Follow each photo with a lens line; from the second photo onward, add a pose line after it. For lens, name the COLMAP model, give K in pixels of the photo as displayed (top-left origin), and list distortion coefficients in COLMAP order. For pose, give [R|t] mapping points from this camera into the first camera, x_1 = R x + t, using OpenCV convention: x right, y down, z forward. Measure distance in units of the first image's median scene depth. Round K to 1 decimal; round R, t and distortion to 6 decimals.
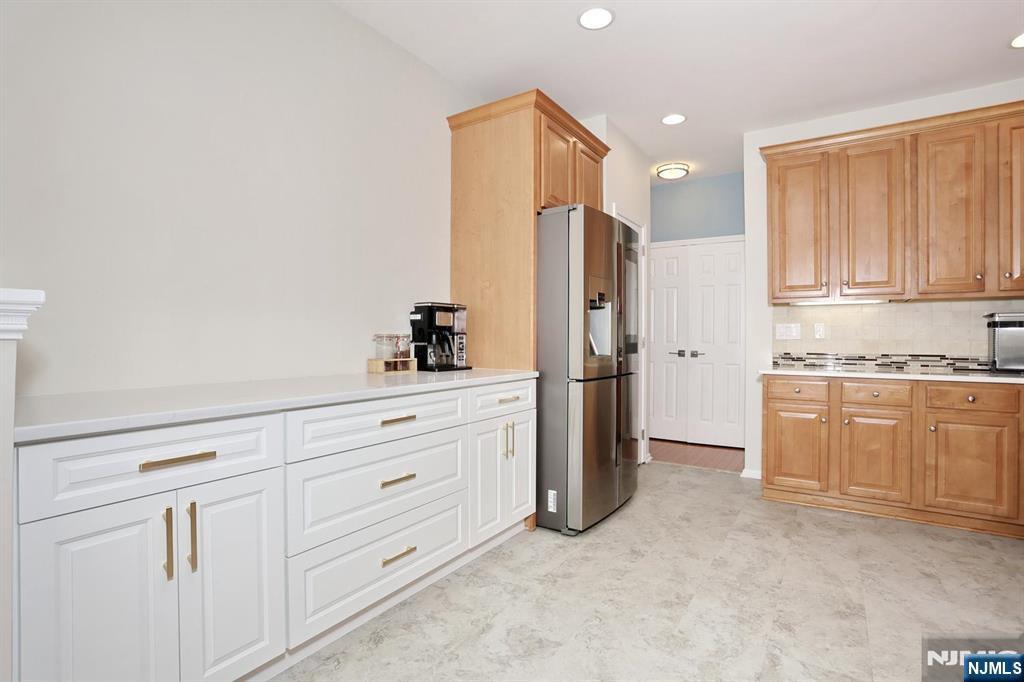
lens RADIAL K [[493.6, 0, 513.4], [0, 493.6, 337.6], [0, 0, 1]] dist [-0.030493, 0.007169]
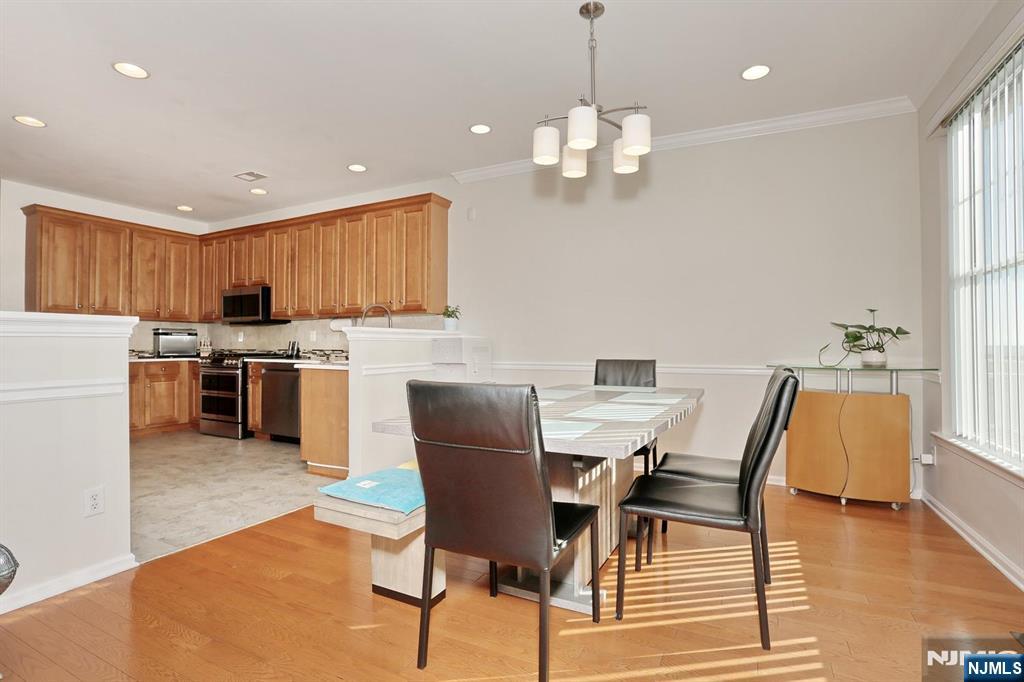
lens RADIAL K [[493.6, 0, 508.0], [0, 493.6, 338.7], [0, 0, 1]] dist [-0.030493, 0.007169]
pose [[-0.125563, 0.007621, 0.992056, -1.250696], [0.001288, 0.999971, -0.007519, 0.011467], [-0.992085, 0.000333, -0.125569, -0.205686]]
